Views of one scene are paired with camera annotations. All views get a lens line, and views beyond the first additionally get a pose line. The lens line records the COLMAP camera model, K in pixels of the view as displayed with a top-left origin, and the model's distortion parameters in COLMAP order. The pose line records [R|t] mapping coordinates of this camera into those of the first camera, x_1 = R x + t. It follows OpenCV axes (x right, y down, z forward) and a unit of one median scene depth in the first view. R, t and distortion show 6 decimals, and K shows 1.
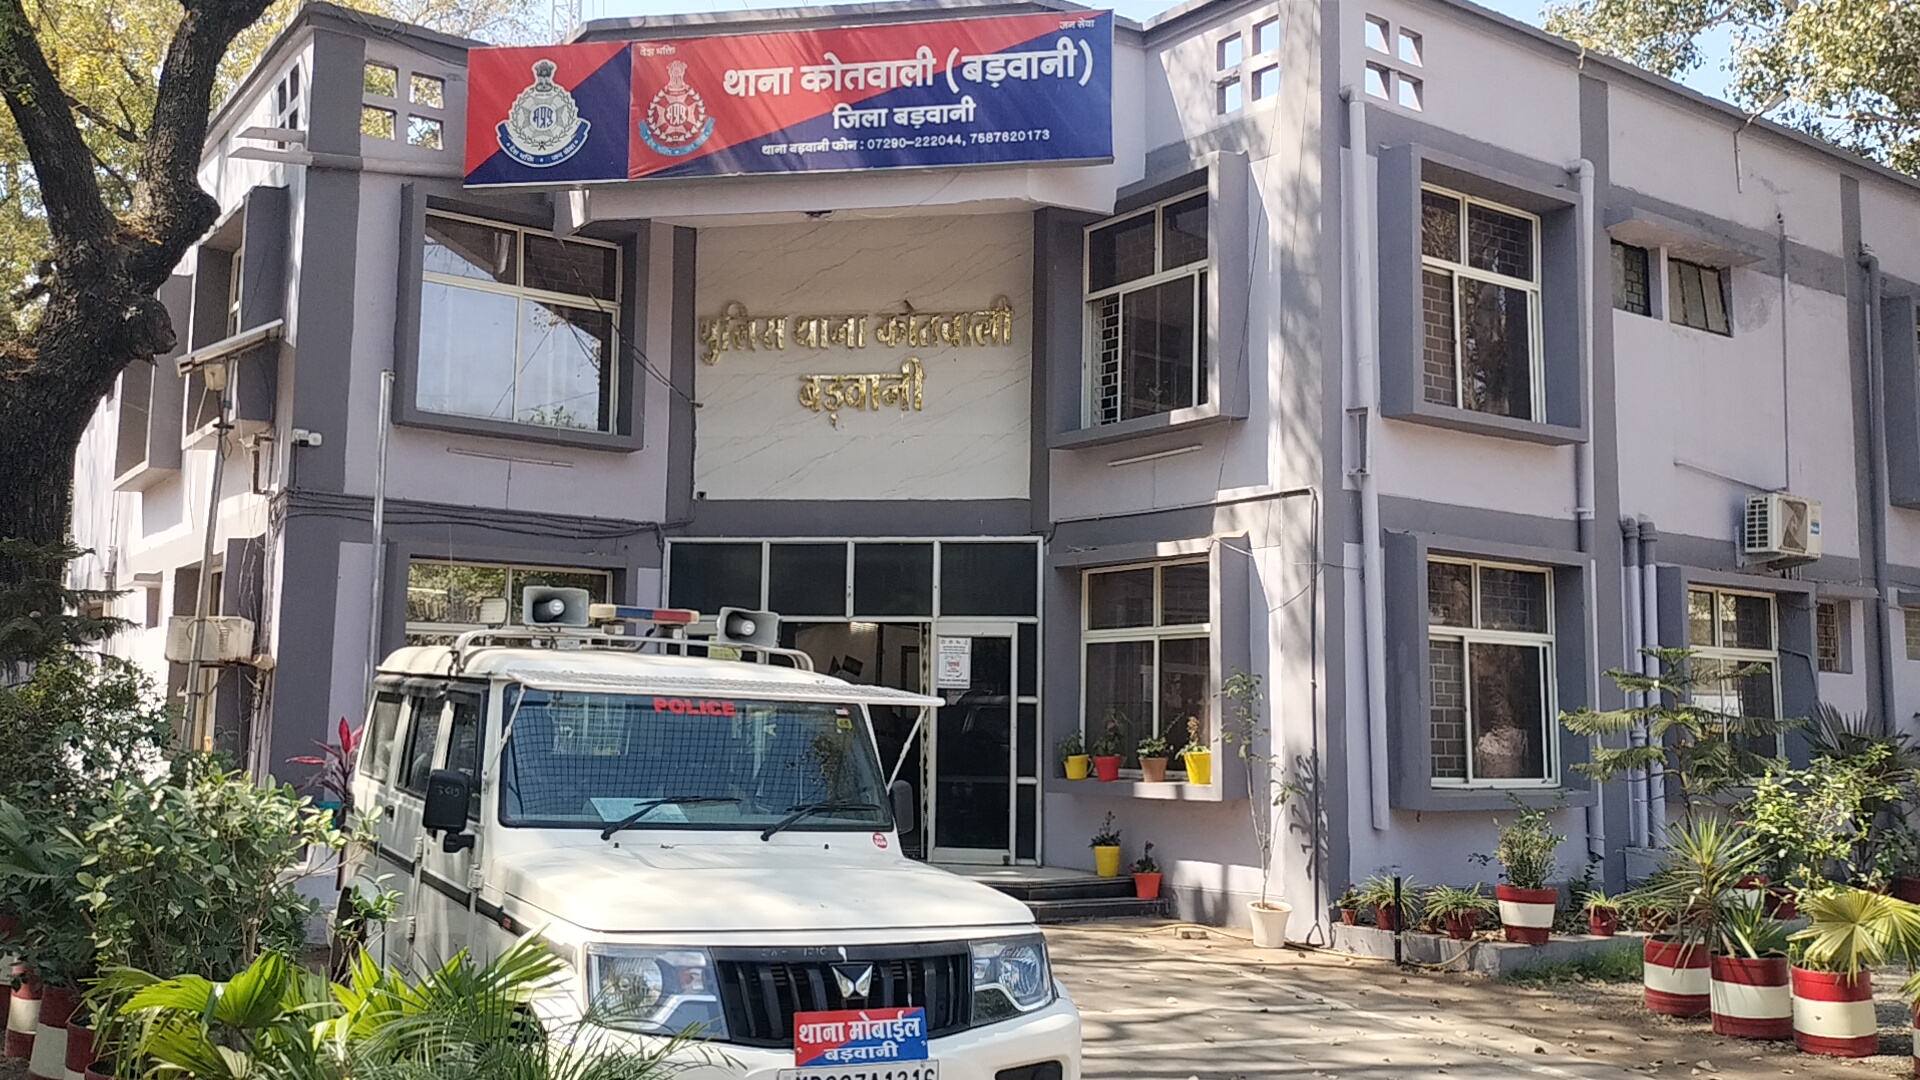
lens RADIAL K [[1600.7, 0, 960.0], [0, 1600.7, 540.0], [0, 0, 1]] dist [0.114164, -0.208439]
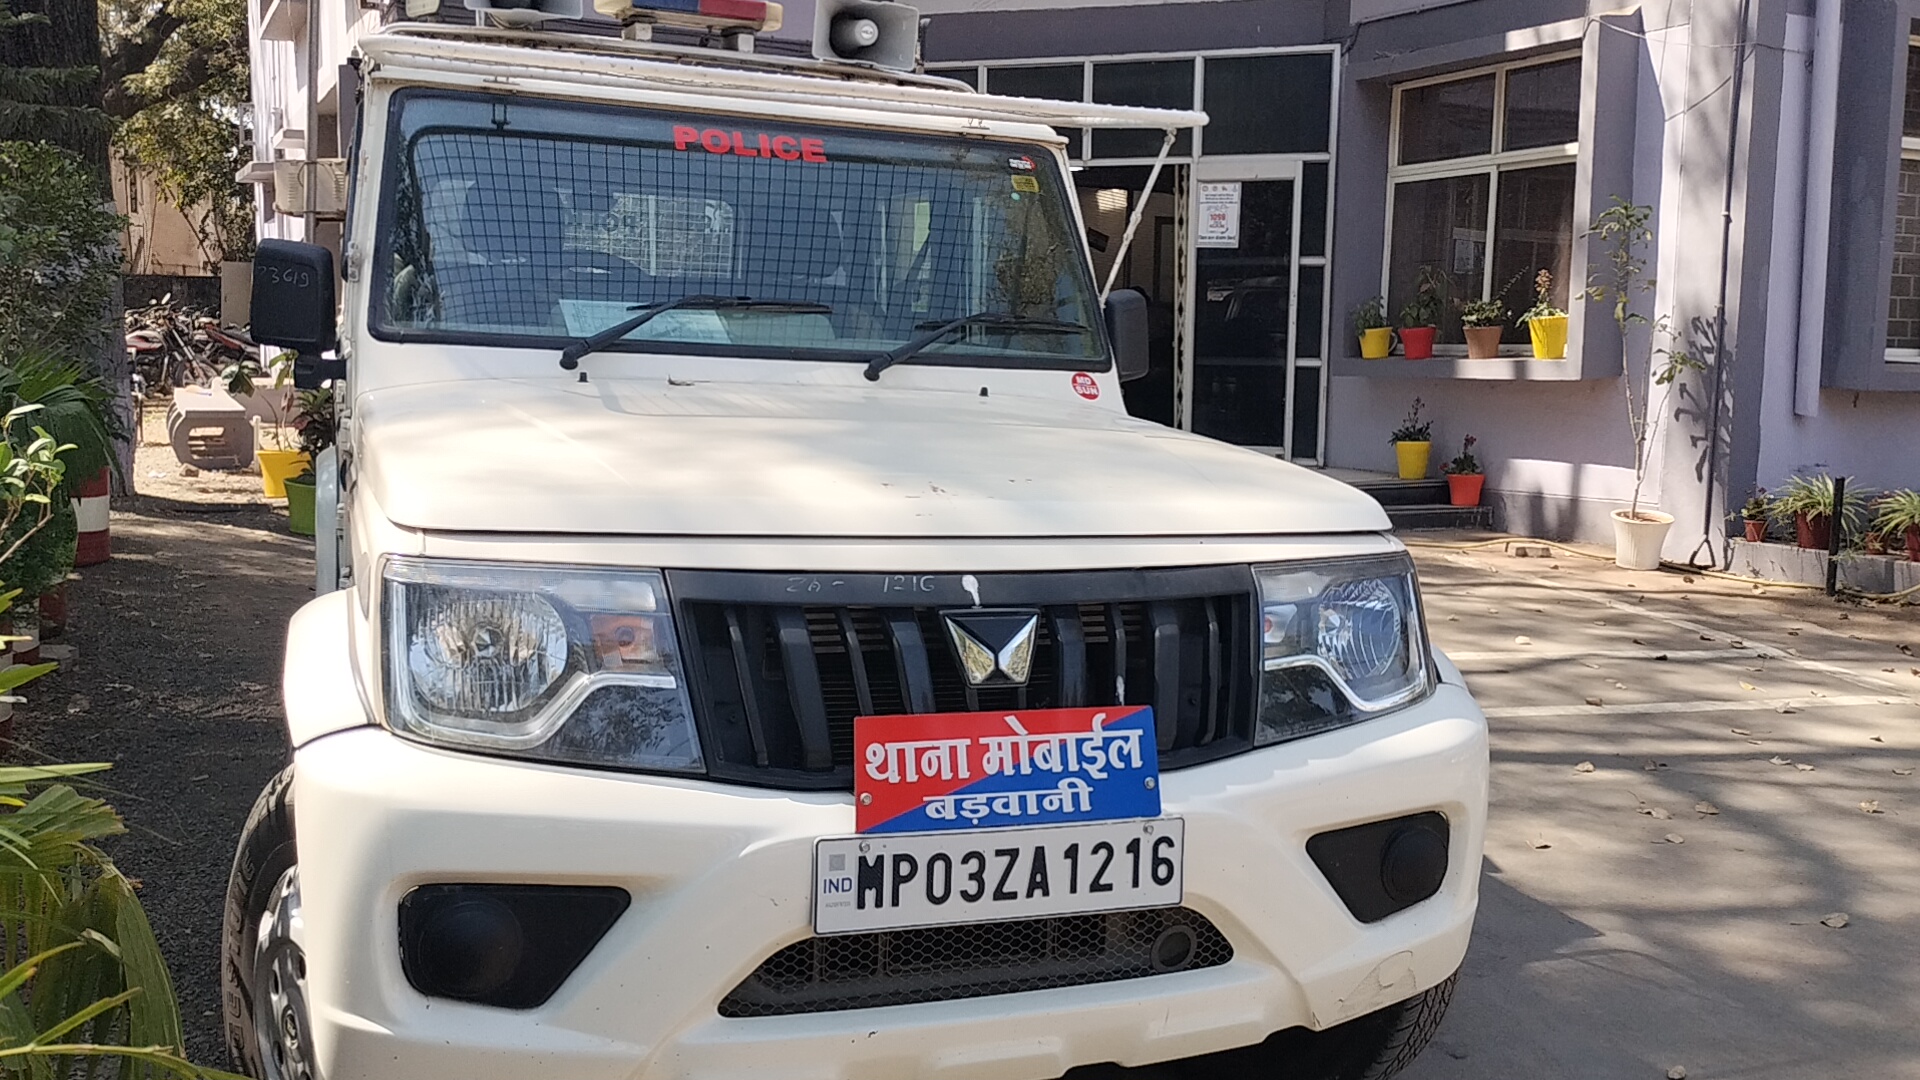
lens RADIAL K [[1600.7, 0, 960.0], [0, 1600.7, 540.0], [0, 0, 1]] dist [0.114164, -0.208439]
pose [[0.987349, 0.016089, -0.157745, -0.002158], [0.021611, 0.971901, 0.234396, 0.057558], [0.157084, -0.234840, 0.959257, 0.239070]]
